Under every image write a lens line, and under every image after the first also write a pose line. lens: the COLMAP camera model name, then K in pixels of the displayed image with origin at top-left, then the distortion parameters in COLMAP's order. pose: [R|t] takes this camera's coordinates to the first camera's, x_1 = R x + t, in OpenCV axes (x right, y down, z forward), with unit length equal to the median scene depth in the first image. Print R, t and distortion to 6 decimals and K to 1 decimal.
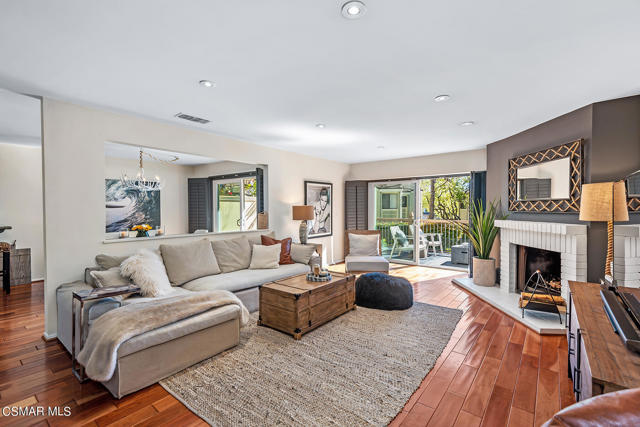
lens RADIAL K [[291.8, 0, 320.0], [0, 291.8, 213.5], [0, 0, 1]] dist [0.021738, -0.000169]
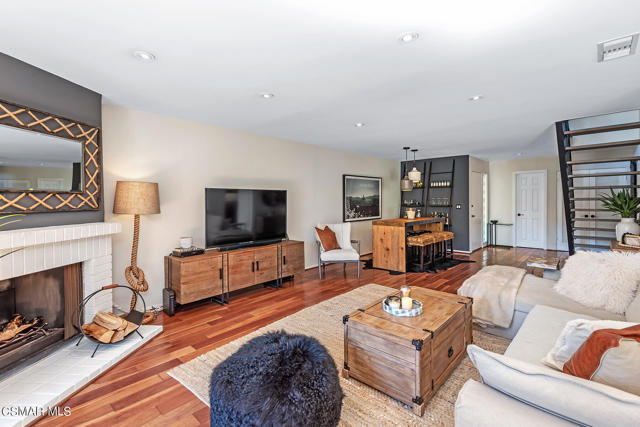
lens RADIAL K [[288.4, 0, 317.5], [0, 288.4, 206.7], [0, 0, 1]] dist [0.015692, -0.000276]
pose [[-0.997246, 0.011288, 0.073302, 0.123416], [0.014143, 0.999157, 0.038546, -0.027995], [-0.072805, 0.039476, -0.996565, 1.460362]]
